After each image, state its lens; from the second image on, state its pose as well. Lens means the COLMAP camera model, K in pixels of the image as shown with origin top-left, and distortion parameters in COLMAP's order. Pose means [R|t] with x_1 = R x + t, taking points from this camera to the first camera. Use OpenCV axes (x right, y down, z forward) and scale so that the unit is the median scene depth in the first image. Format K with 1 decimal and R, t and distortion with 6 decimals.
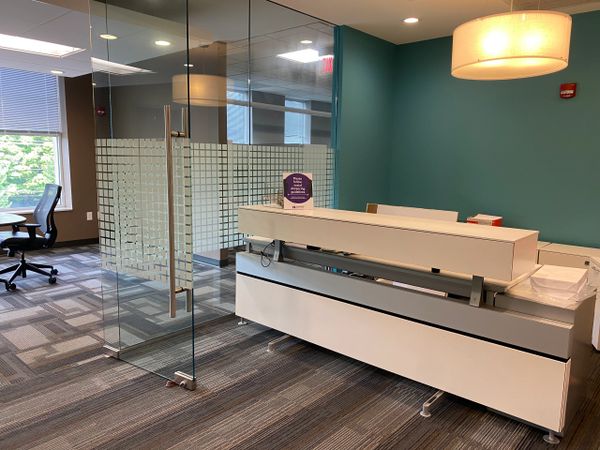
lens RADIAL K [[455.5, 0, 300.0], [0, 455.5, 225.0], [0, 0, 1]] dist [0.046943, -0.074616]
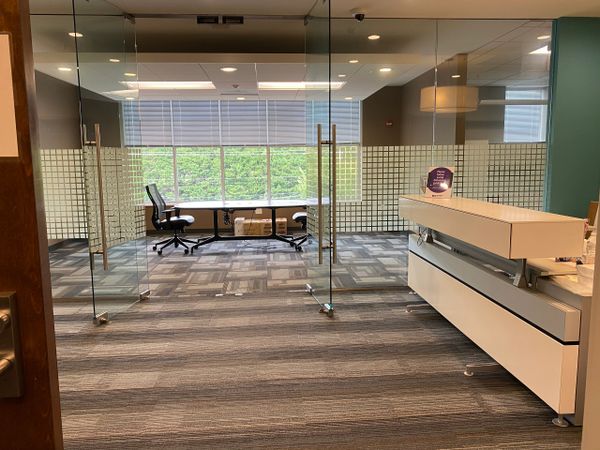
lens RADIAL K [[455.5, 0, 300.0], [0, 455.5, 225.0], [0, 0, 1]] dist [0.046943, -0.074616]
pose [[0.716152, 0.068397, -0.694585, 0.571991], [-0.075067, 0.996962, 0.020774, 0.038116], [0.693896, 0.037263, 0.719111, -0.101374]]
